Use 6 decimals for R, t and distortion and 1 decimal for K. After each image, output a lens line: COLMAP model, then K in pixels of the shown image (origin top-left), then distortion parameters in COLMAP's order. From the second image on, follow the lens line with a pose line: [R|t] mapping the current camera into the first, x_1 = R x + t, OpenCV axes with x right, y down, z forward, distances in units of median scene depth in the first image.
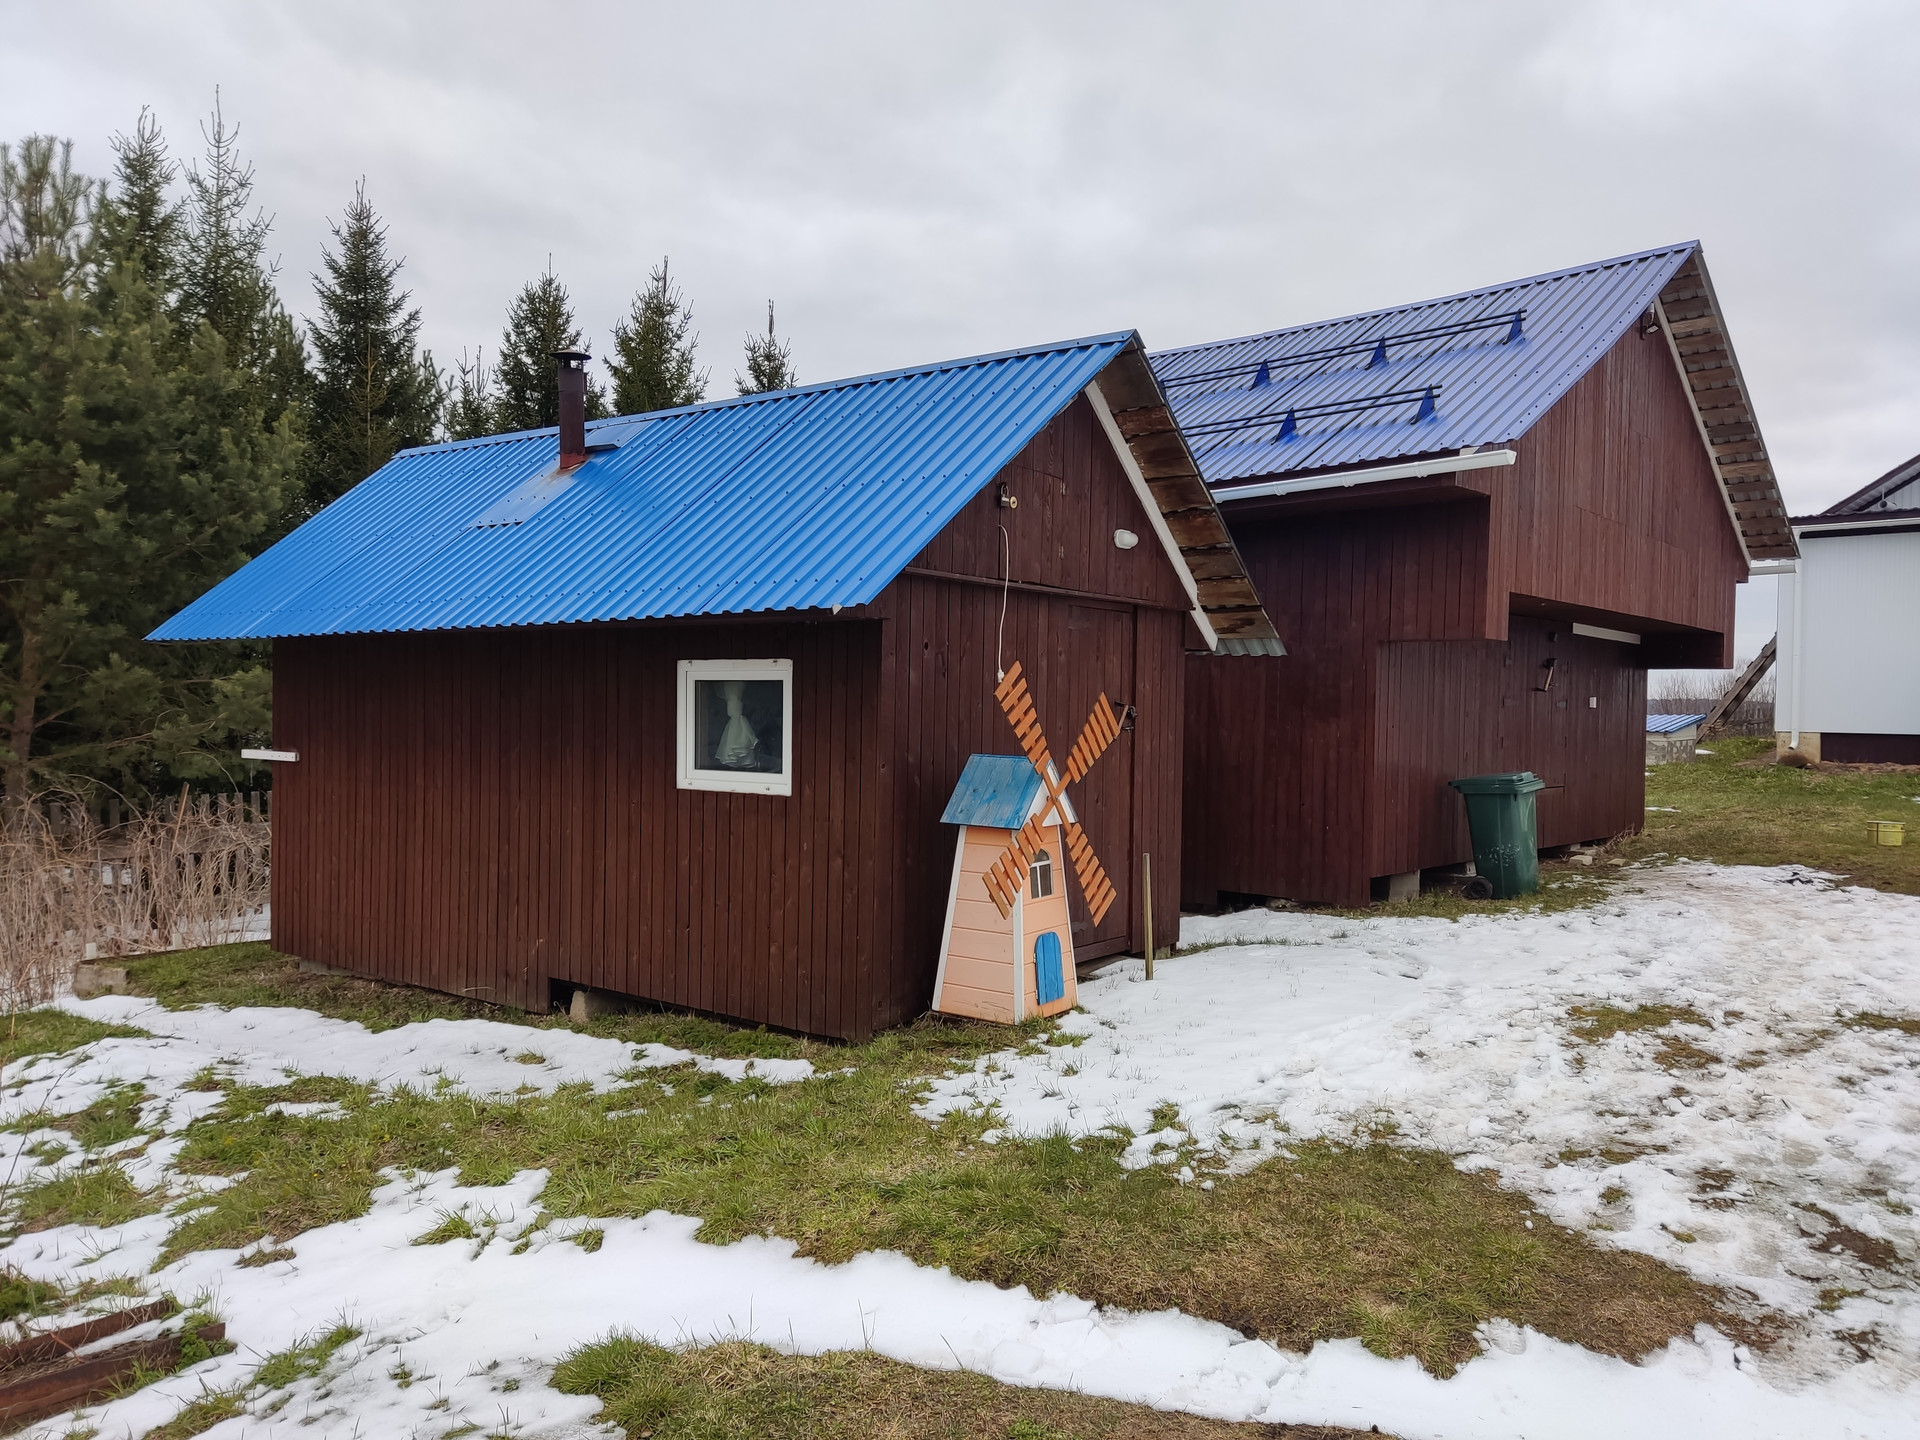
lens RADIAL K [[1400.4, 0, 953.9], [0, 1400.4, 731.2], [0, 0, 1]] dist [0.120092, -0.163686]
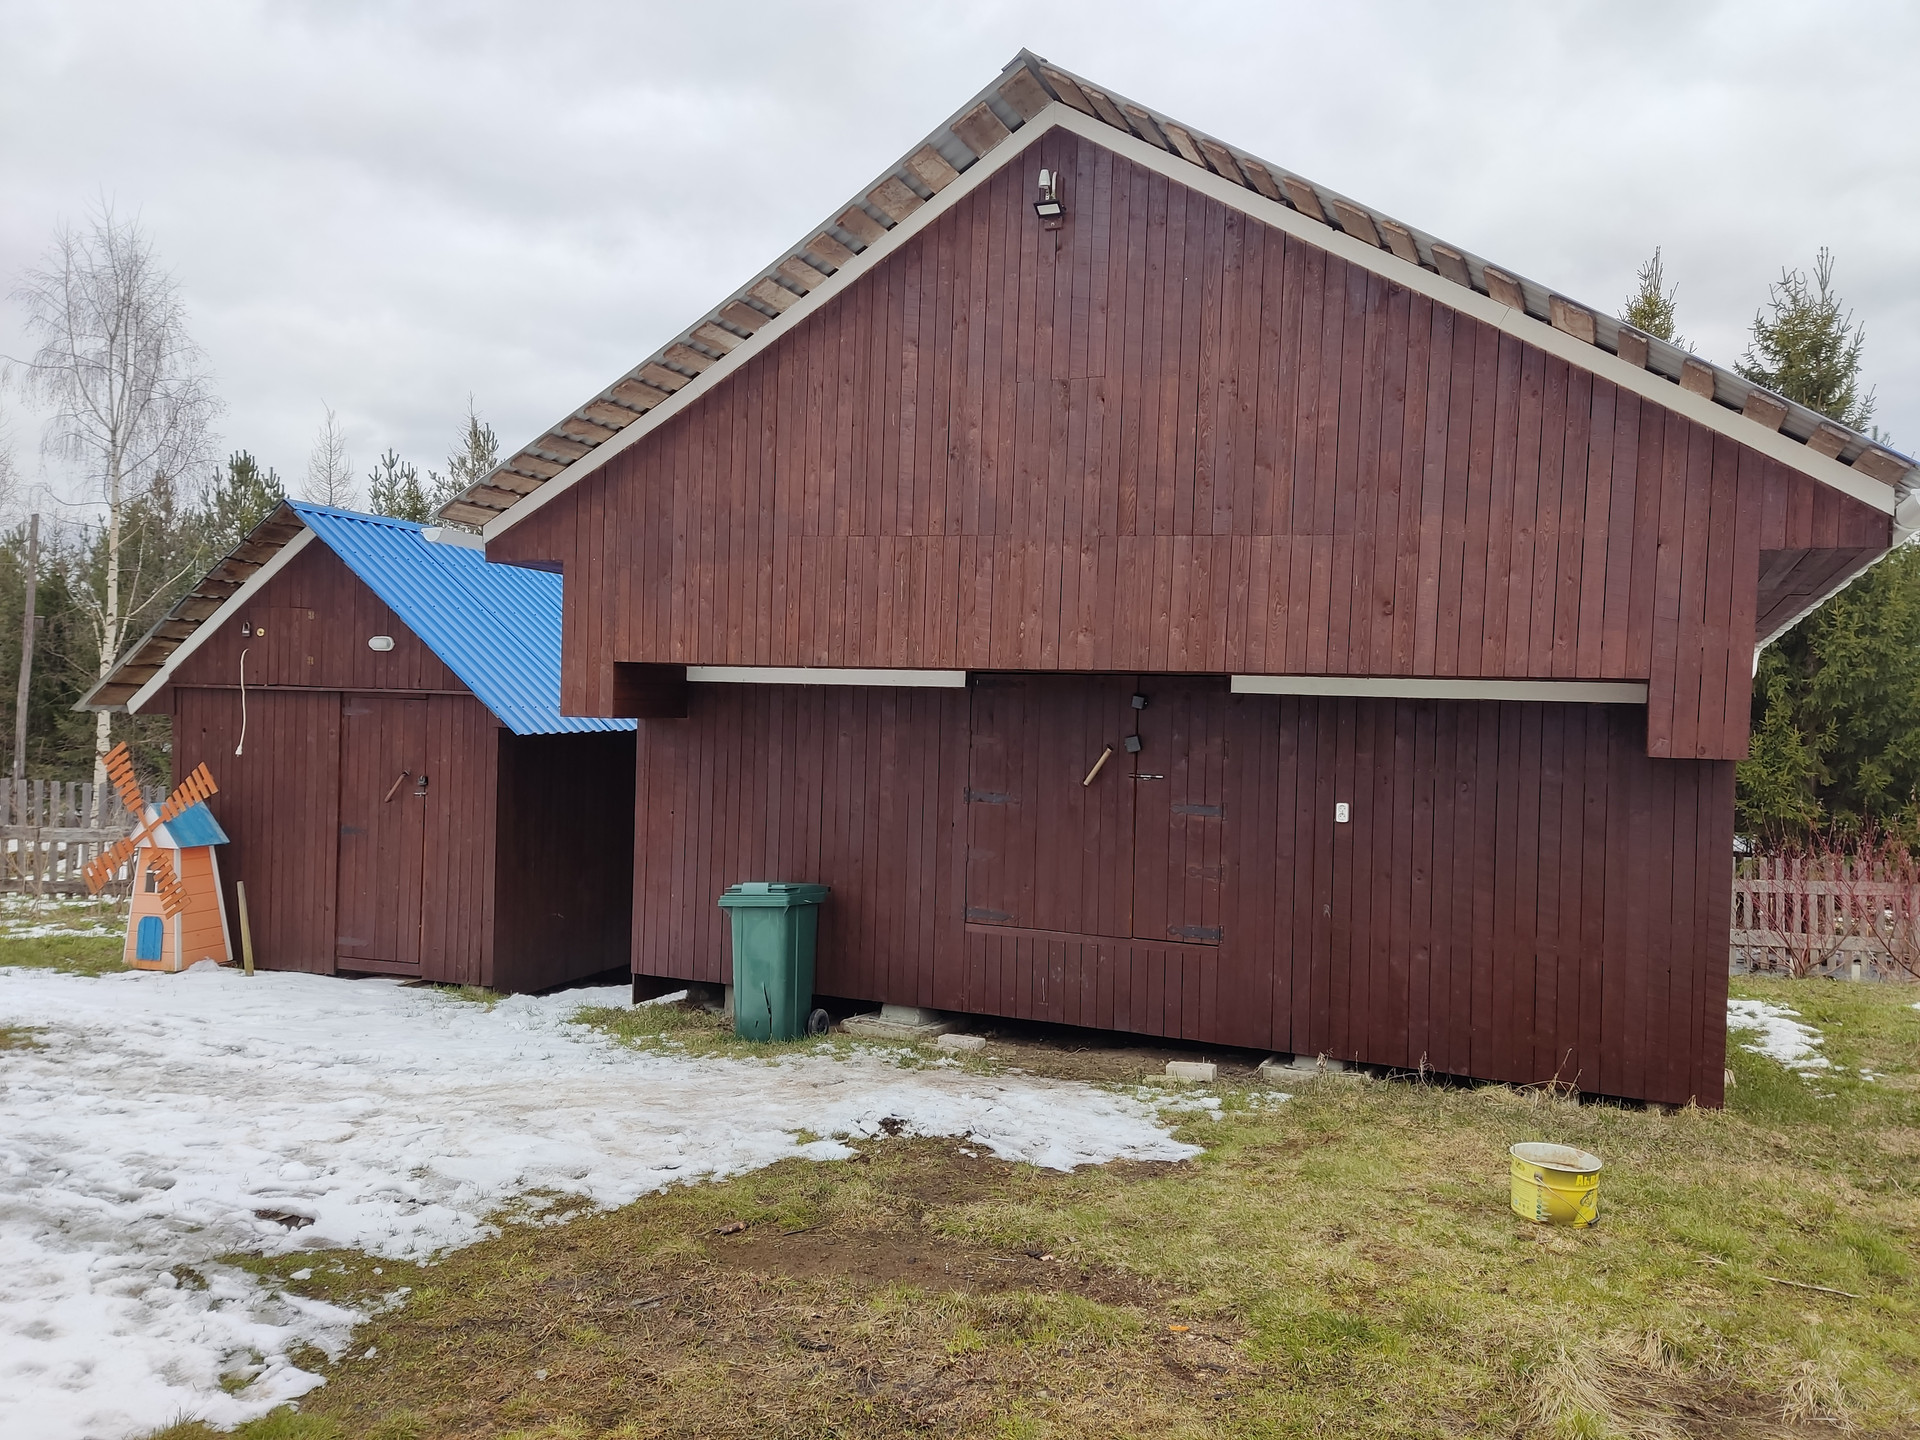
lens RADIAL K [[1400.4, 0, 953.9], [0, 1400.4, 731.2], [0, 0, 1]] dist [0.120092, -0.163686]
pose [[0.296542, -0.001893, -0.955018, 1.477221], [-0.045044, 0.998857, -0.015966, -0.060262], [0.953957, 0.047752, 0.296118, 1.106097]]
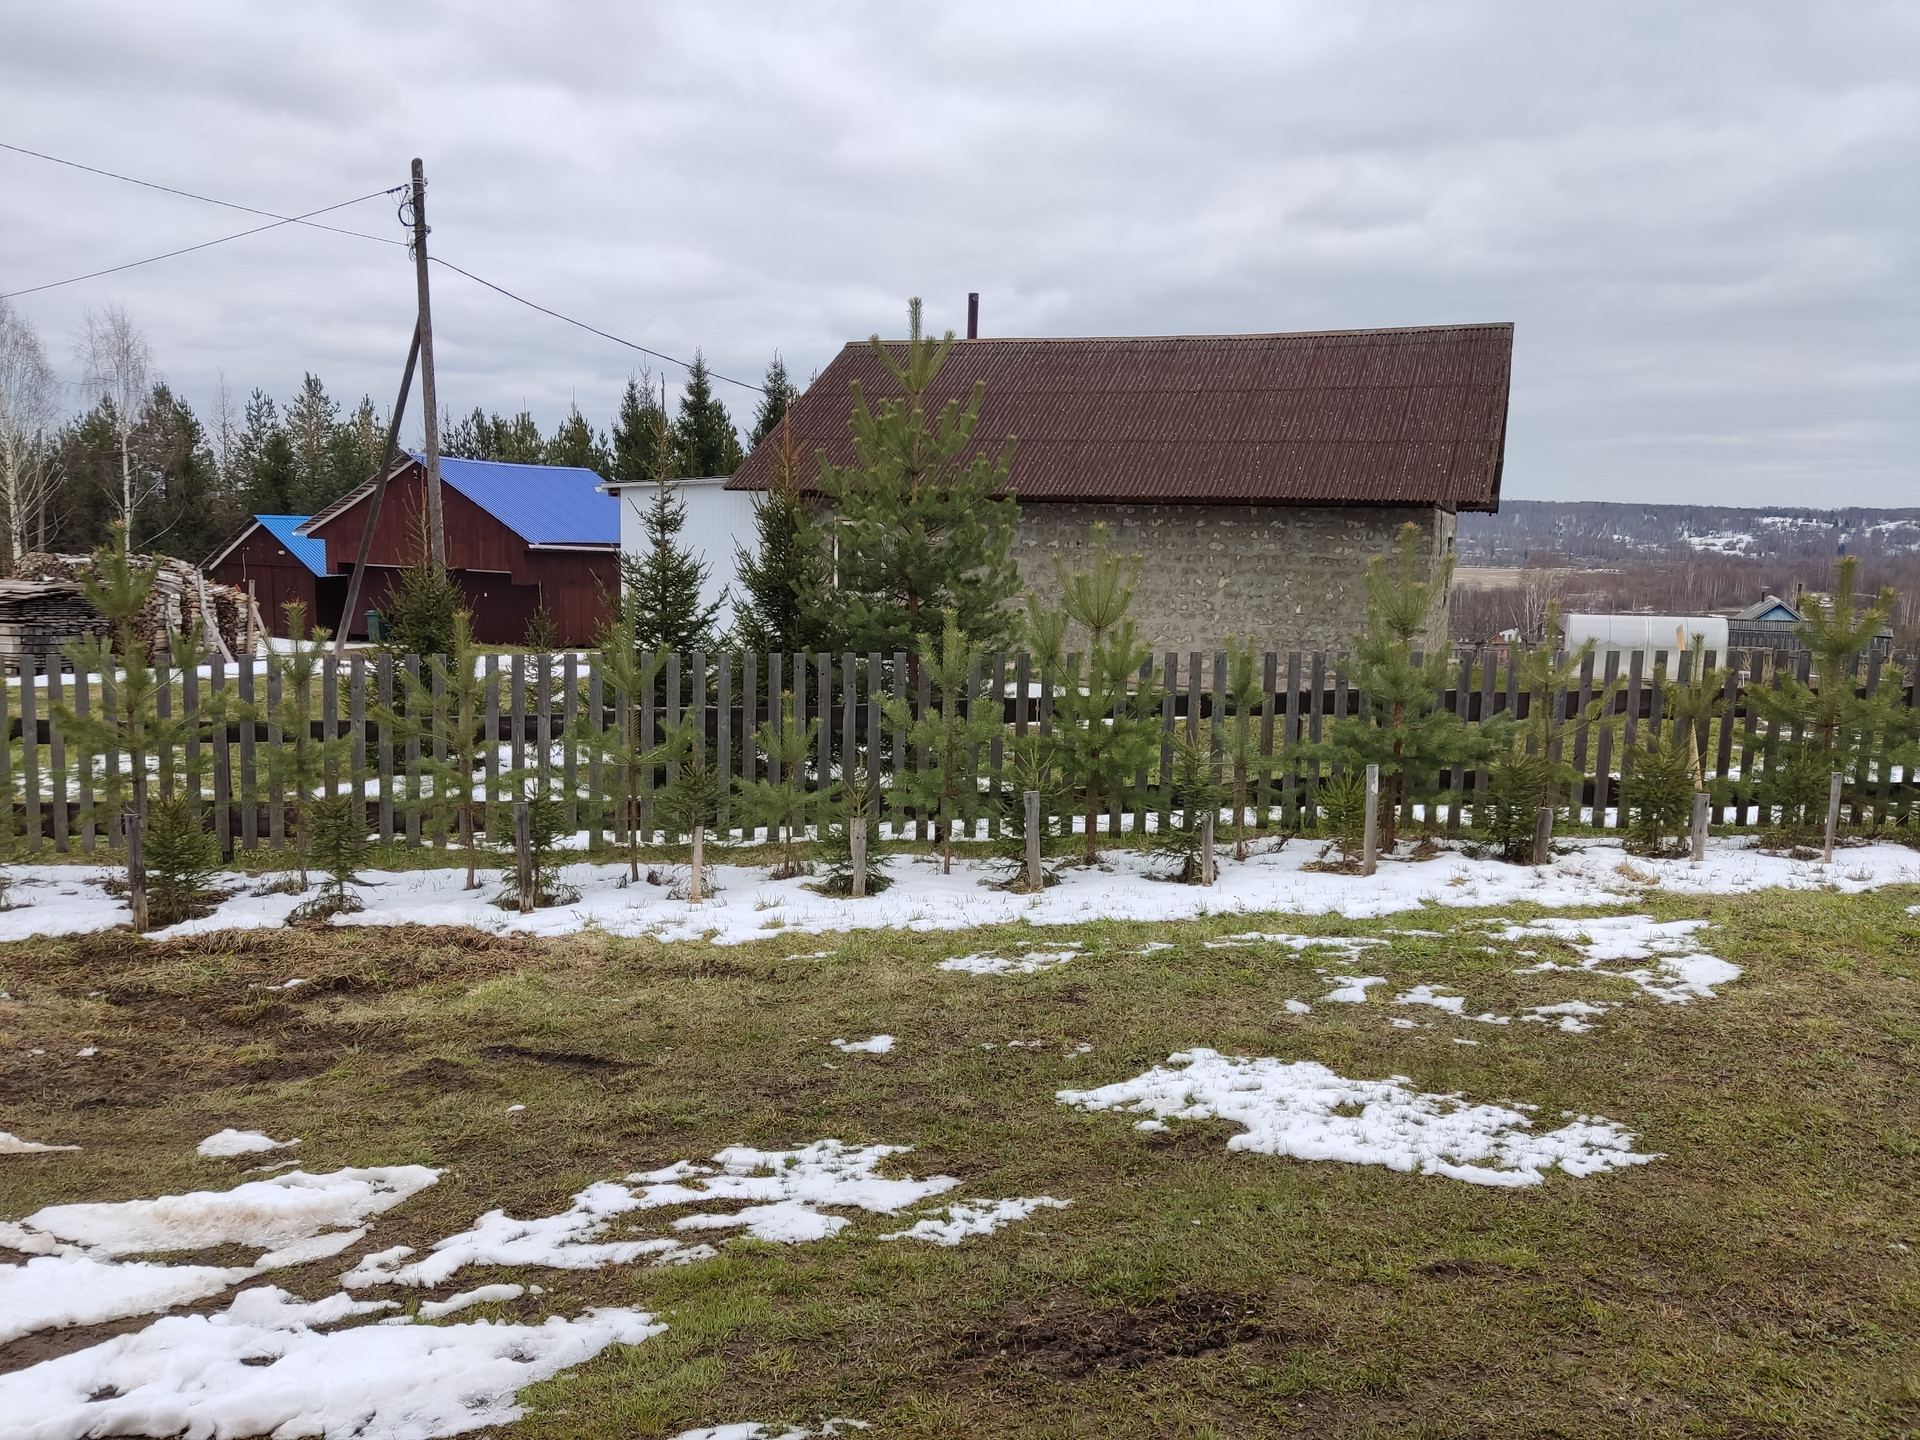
lens RADIAL K [[1400.4, 0, 953.9], [0, 1400.4, 731.2], [0, 0, 1]] dist [0.120092, -0.163686]
pose [[0.371396, 0.123063, -0.920283, 5.675573], [-0.041646, 0.992388, 0.115897, -0.196467], [0.927540, -0.004717, 0.373694, 1.302828]]
